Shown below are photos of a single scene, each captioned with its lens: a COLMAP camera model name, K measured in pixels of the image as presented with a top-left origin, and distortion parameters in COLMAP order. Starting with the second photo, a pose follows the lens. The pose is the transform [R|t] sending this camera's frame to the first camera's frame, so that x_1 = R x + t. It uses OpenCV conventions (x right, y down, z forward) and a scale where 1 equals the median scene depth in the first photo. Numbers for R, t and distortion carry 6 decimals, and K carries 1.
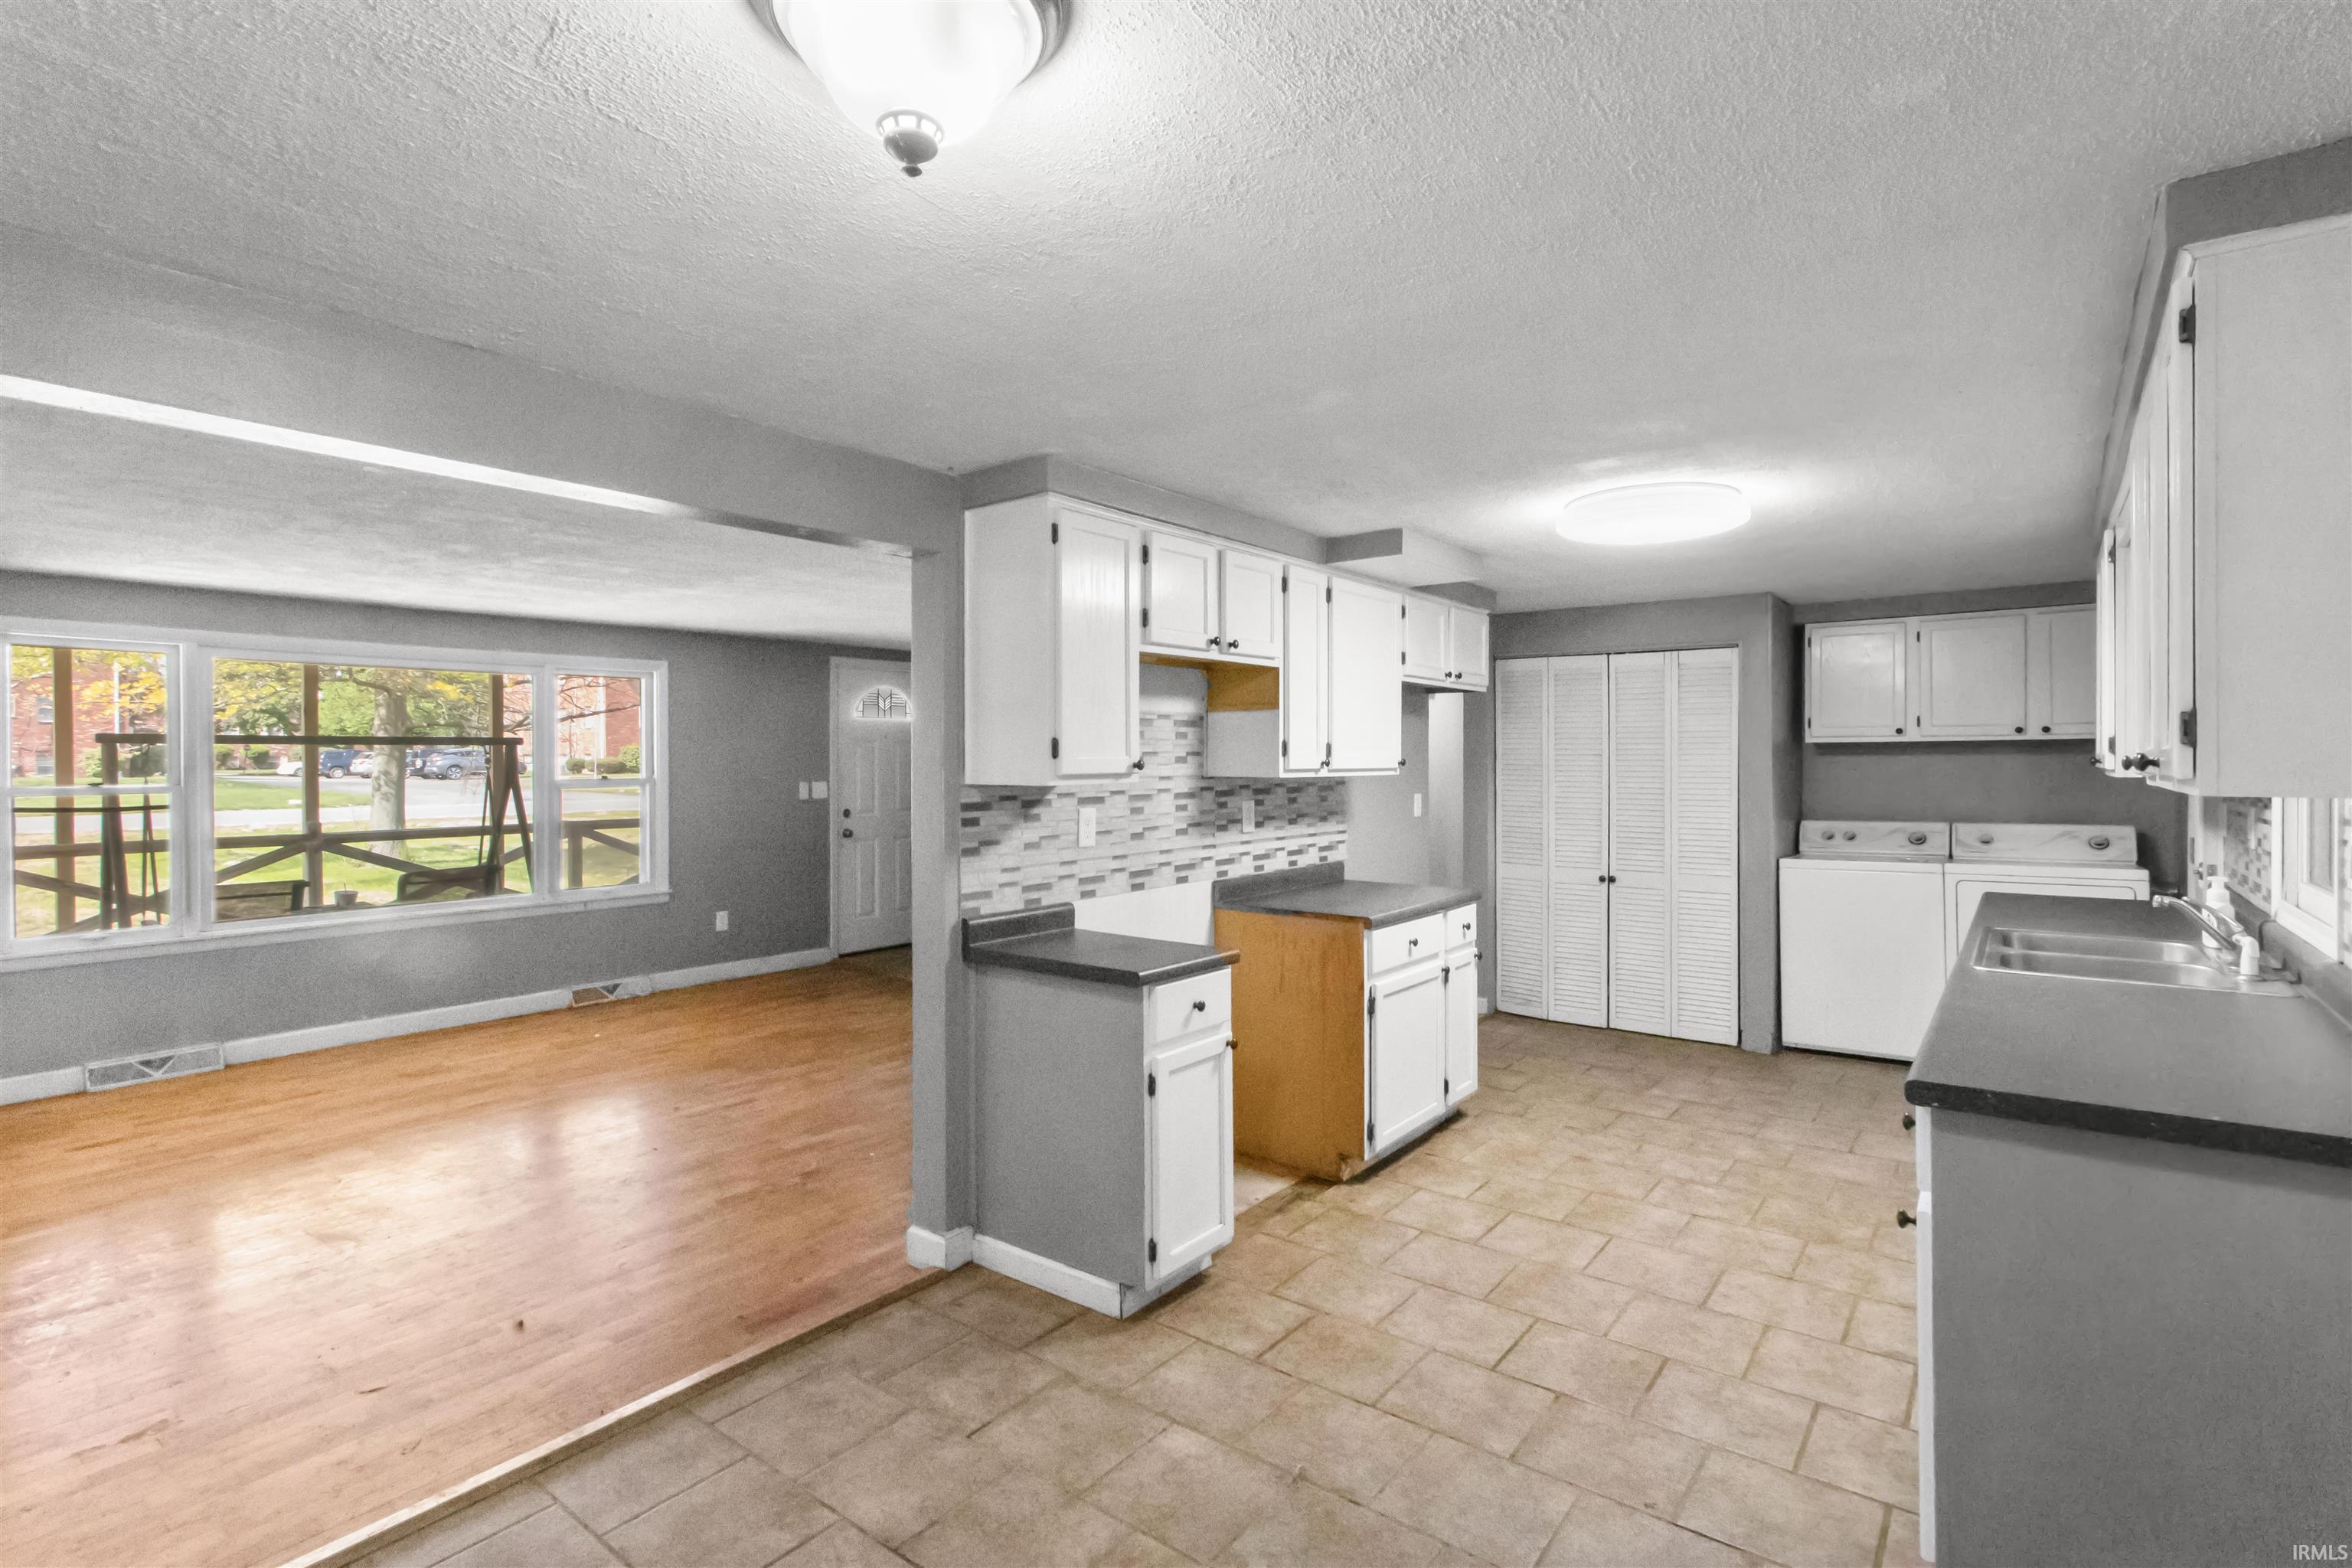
lens RADIAL K [[1123.8, 0, 1169.4], [0, 1123.8, 765.5], [0, 0, 1]] dist [-0.001206, 0.001526]
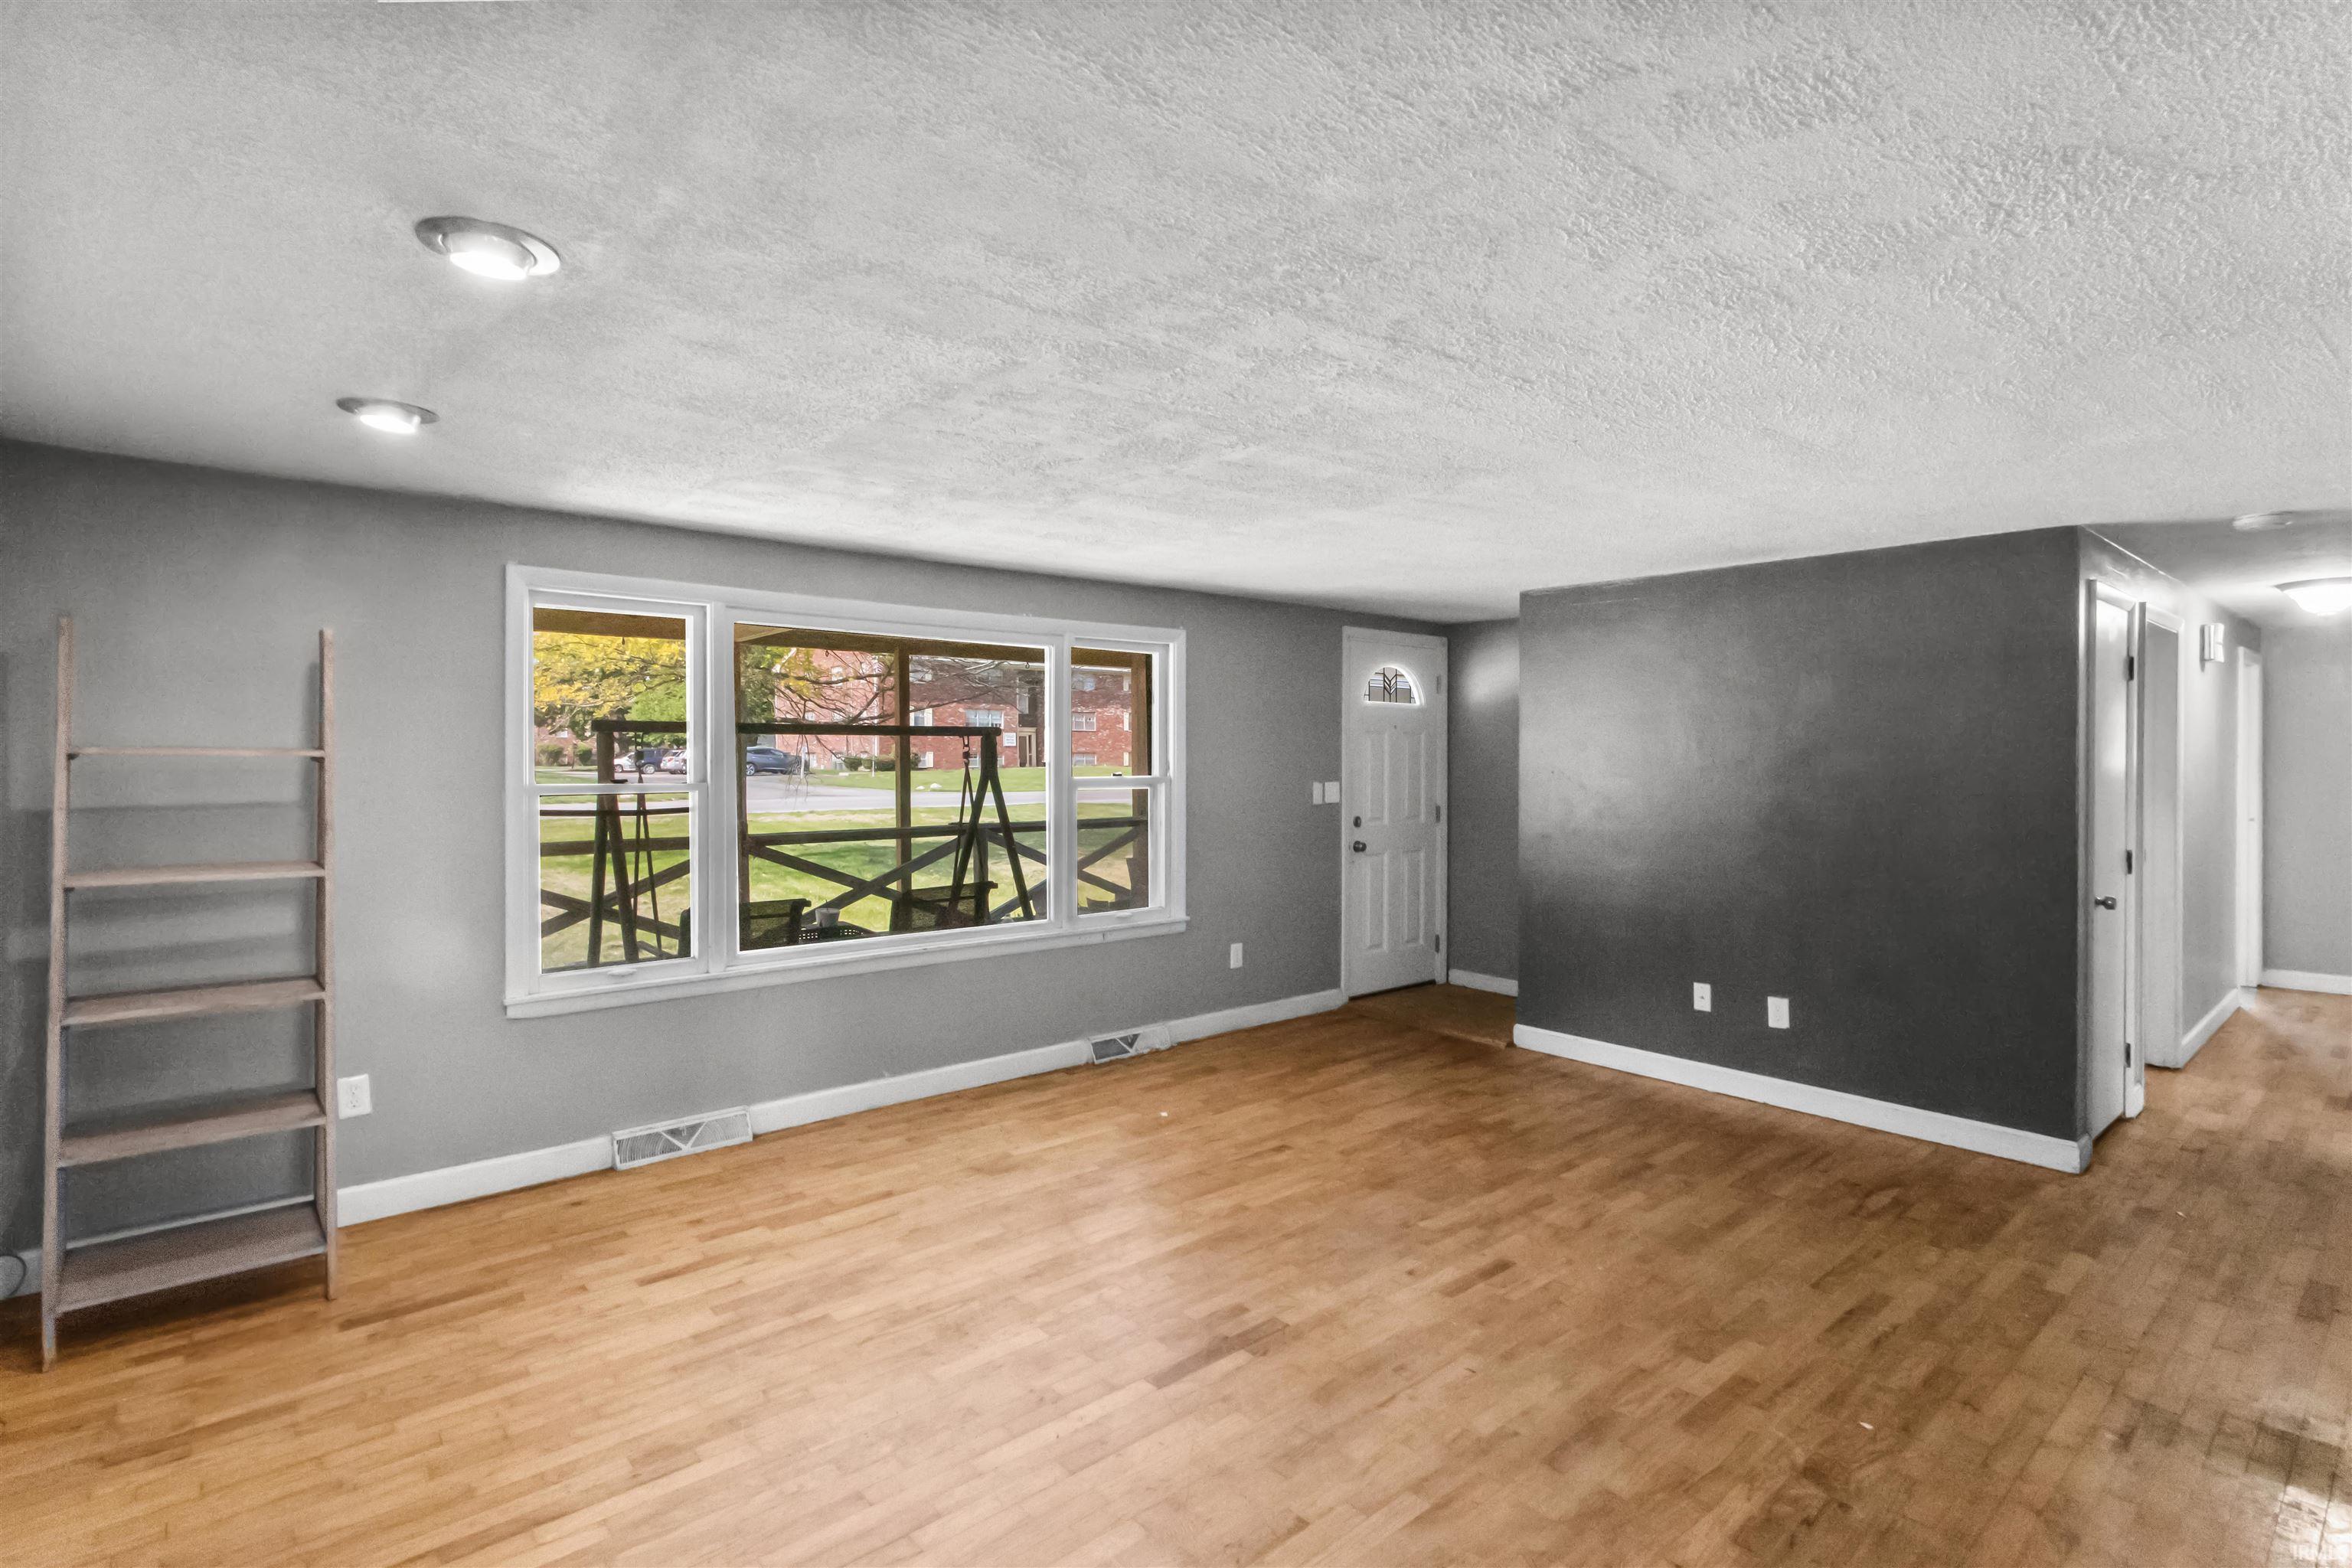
lens RADIAL K [[1123.8, 0, 1165.8], [0, 1123.8, 777.1], [0, 0, 1]] dist [-0.001206, 0.001526]
pose [[0.980229, 0.006461, -0.197763, -0.430085], [-0.004493, 0.999936, 0.010396, 0.004450], [0.197817, -0.009302, 0.980195, 0.304953]]
